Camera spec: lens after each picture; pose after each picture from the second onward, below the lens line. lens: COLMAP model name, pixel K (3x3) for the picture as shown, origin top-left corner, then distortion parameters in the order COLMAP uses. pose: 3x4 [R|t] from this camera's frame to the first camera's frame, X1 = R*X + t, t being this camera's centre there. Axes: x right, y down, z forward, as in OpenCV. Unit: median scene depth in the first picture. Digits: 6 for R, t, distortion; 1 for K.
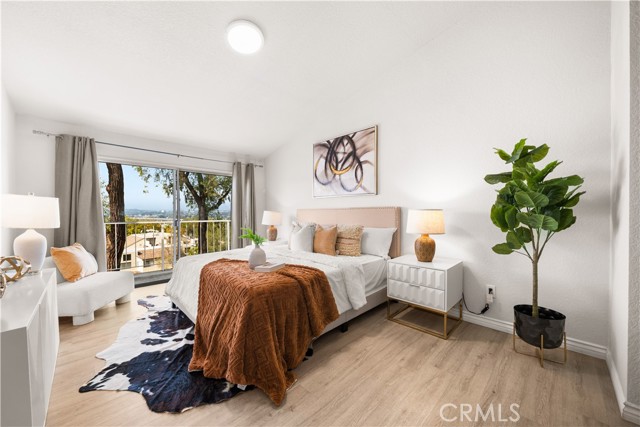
lens RADIAL K [[239.9, 0, 318.1], [0, 239.9, 214.8], [0, 0, 1]] dist [-0.001423, -0.000056]
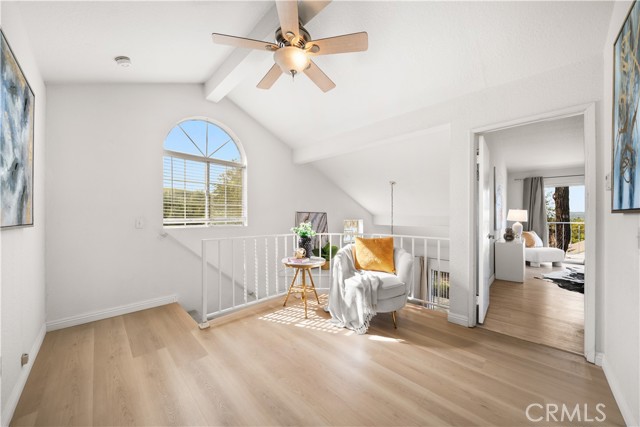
lens RADIAL K [[219.9, 0, 323.3], [0, 219.9, 214.4], [0, 0, 1]] dist [-0.001187, -0.000696]
pose [[0.030386, 0.003265, -0.999533, 0.784037], [-0.014821, 0.999886, 0.002816, 0.001693], [0.999428, 0.014728, 0.030431, -0.818281]]
